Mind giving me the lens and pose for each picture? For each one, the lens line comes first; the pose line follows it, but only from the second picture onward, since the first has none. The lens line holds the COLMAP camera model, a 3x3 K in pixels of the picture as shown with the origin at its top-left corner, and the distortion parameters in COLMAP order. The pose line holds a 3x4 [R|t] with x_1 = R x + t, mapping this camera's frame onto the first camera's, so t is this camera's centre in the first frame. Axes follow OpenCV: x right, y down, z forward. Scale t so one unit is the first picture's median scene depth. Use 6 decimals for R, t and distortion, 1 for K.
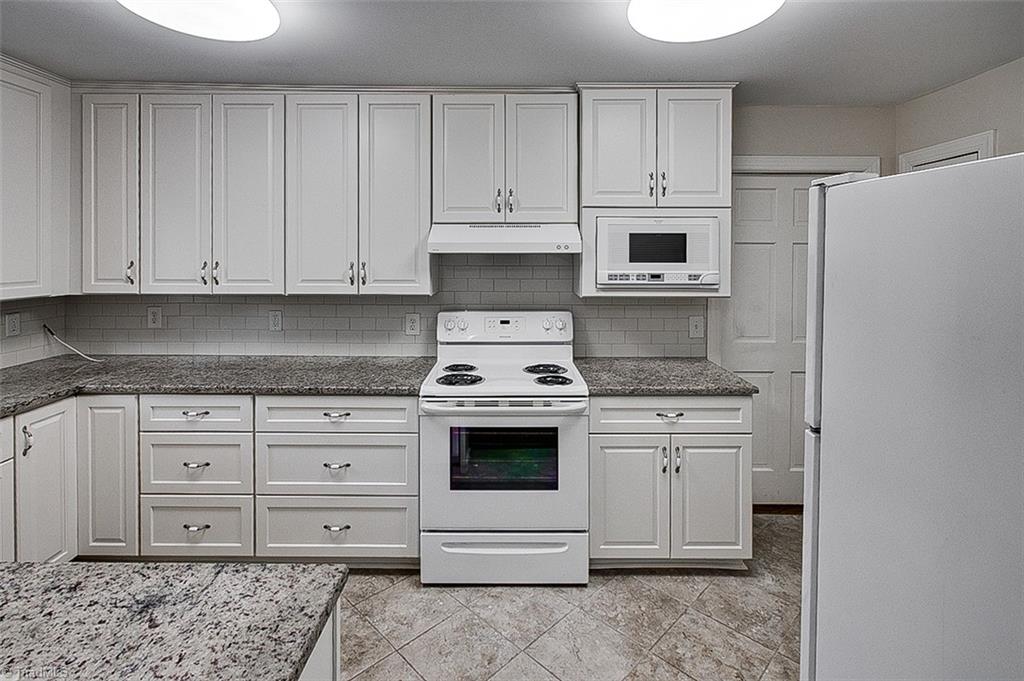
lens RADIAL K [[502.7, 0, 509.3], [0, 502.7, 251.2], [0, 0, 1]] dist [-0.000209, -0.000179]
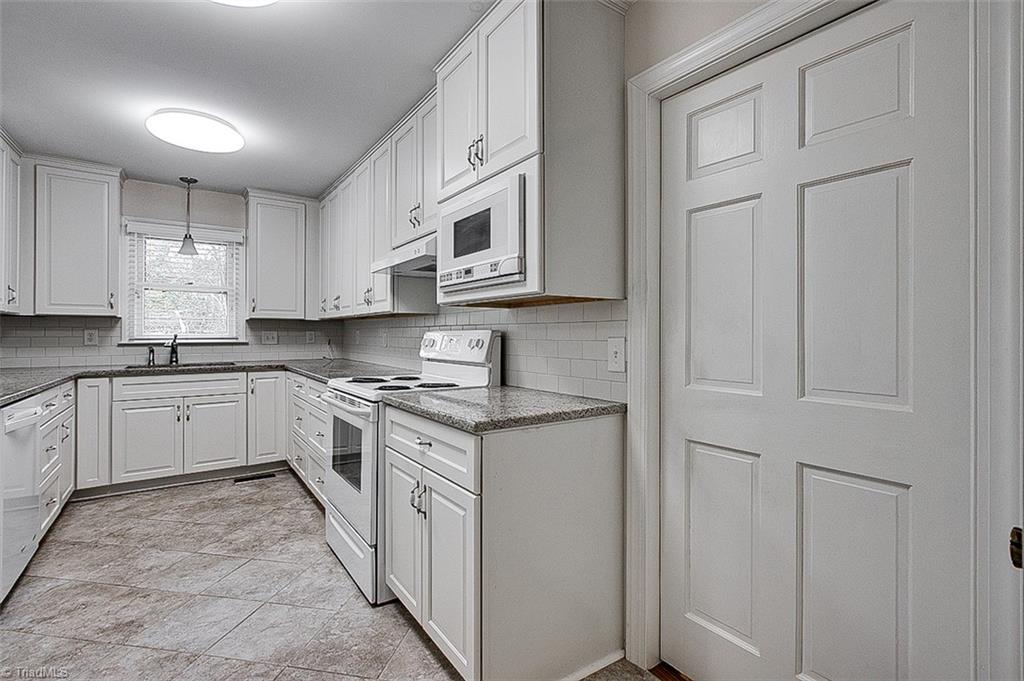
lens RADIAL K [[480.0, 0, 513.0], [0, 480.0, 330.1], [0, 0, 1]] dist [0.000027, -0.000002]
pose [[0.568449, -0.006813, -0.822690, 0.918977], [-0.003127, 0.999941, -0.010441, 0.144660], [0.822712, 0.008508, 0.568394, 0.625307]]
